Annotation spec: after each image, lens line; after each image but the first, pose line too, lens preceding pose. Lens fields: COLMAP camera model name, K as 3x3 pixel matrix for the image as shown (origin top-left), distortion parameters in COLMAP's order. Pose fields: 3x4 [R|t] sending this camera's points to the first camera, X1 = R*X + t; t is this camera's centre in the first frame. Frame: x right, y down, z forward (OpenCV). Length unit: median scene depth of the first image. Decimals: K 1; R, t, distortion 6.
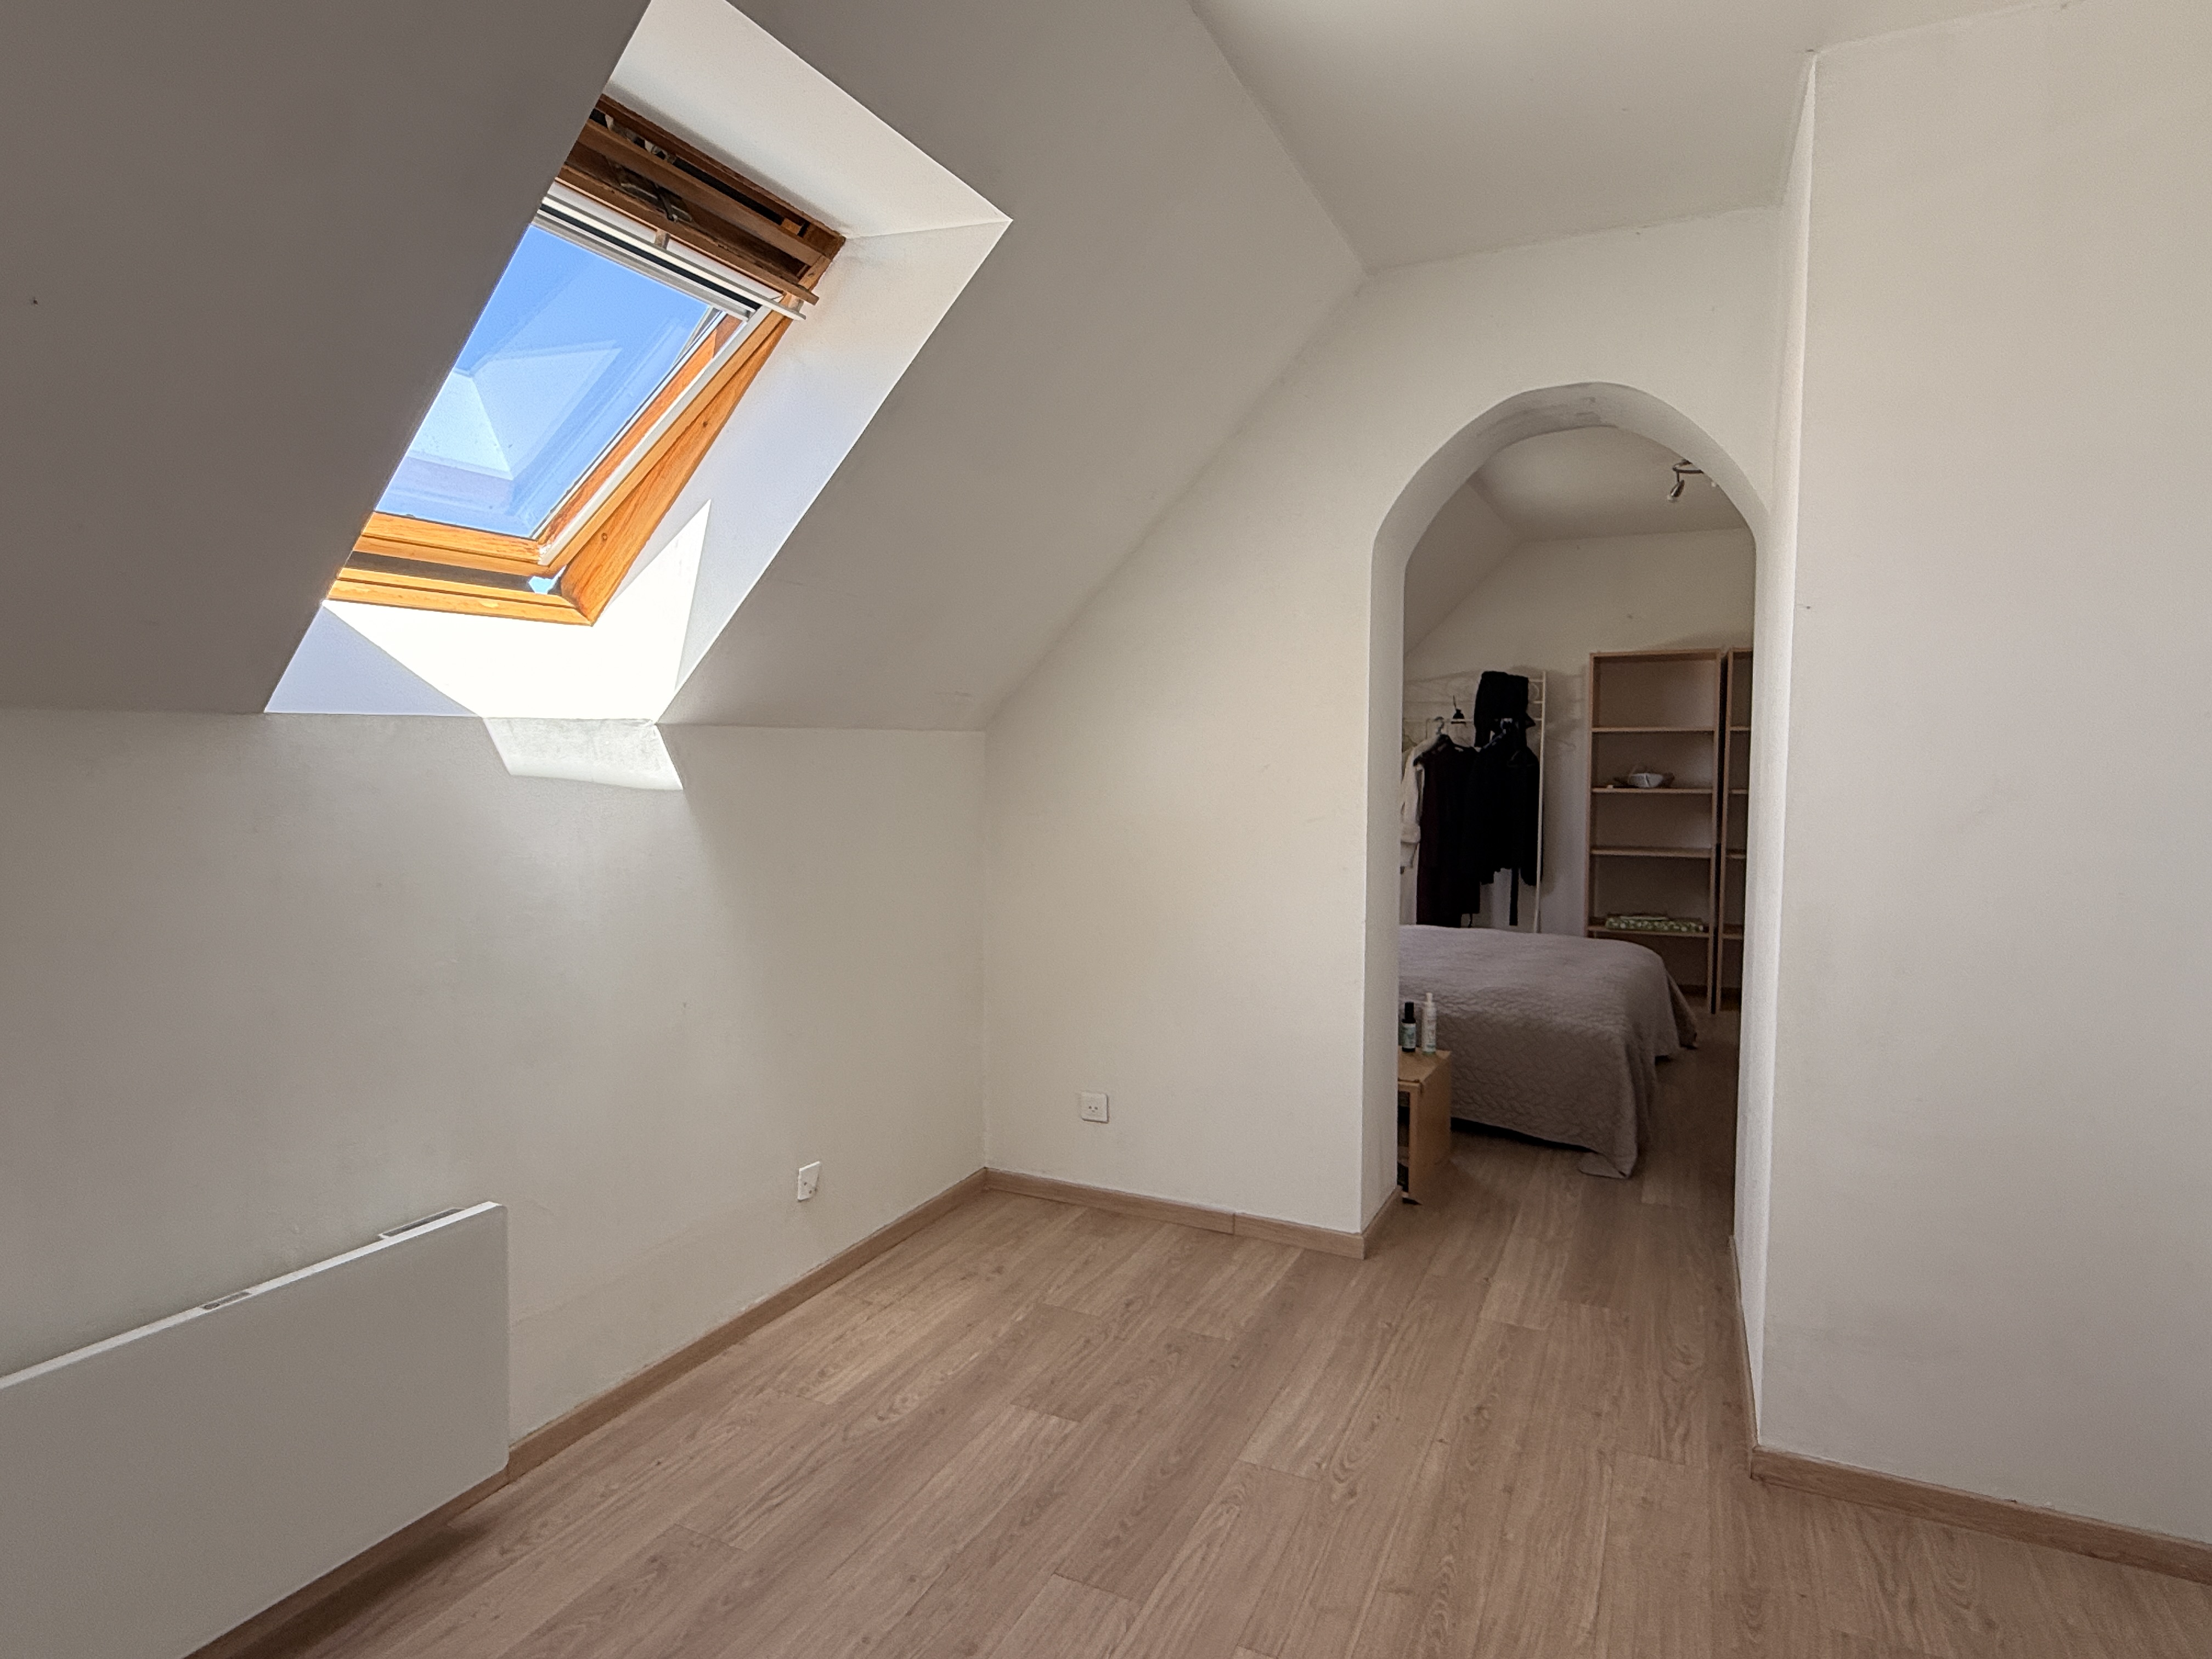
lens RADIAL K [[1188.3, 0, 1110.1], [0, 1188.3, 828.0], [0, 0, 1]] dist [-0.002610, -0.000137]
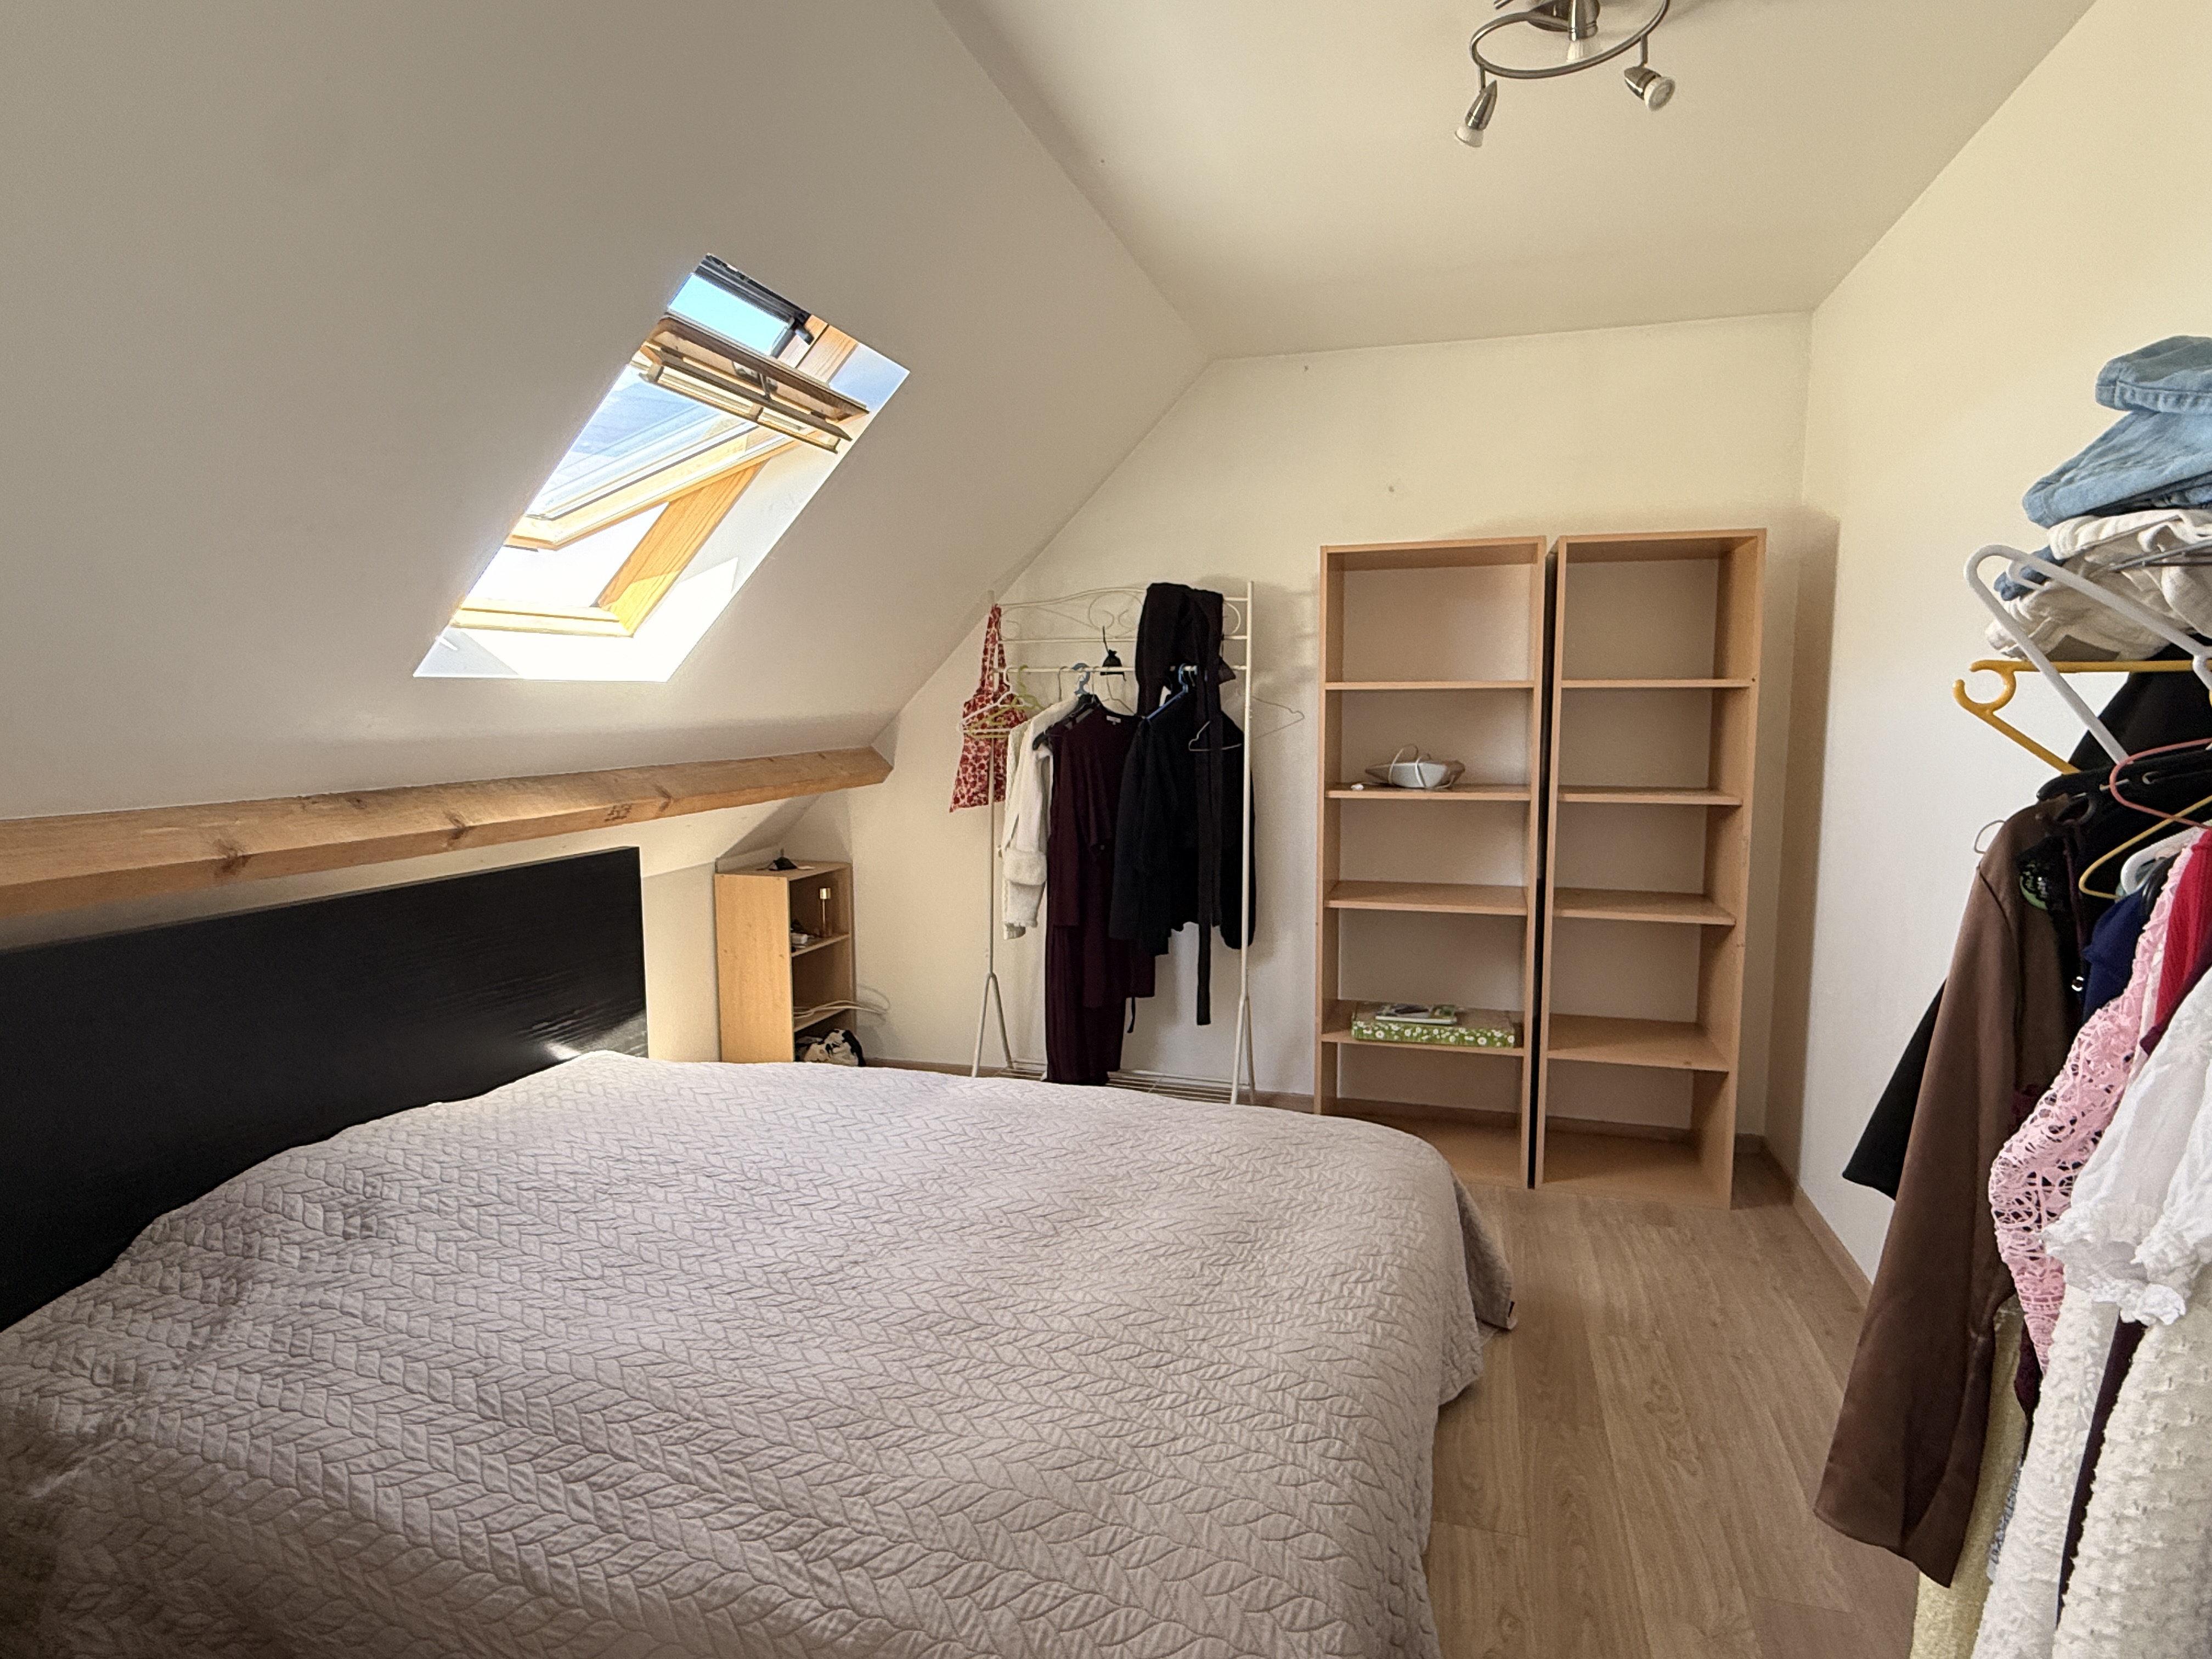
lens RADIAL K [[1188.3, 0, 1103.0], [0, 1188.3, 826.1], [0, 0, 1]] dist [-0.002610, -0.000137]
pose [[0.987605, -0.019715, 0.155718, 0.204131], [0.013424, 0.999055, 0.041348, -0.039627], [-0.156386, -0.038745, 0.986936, 0.441491]]
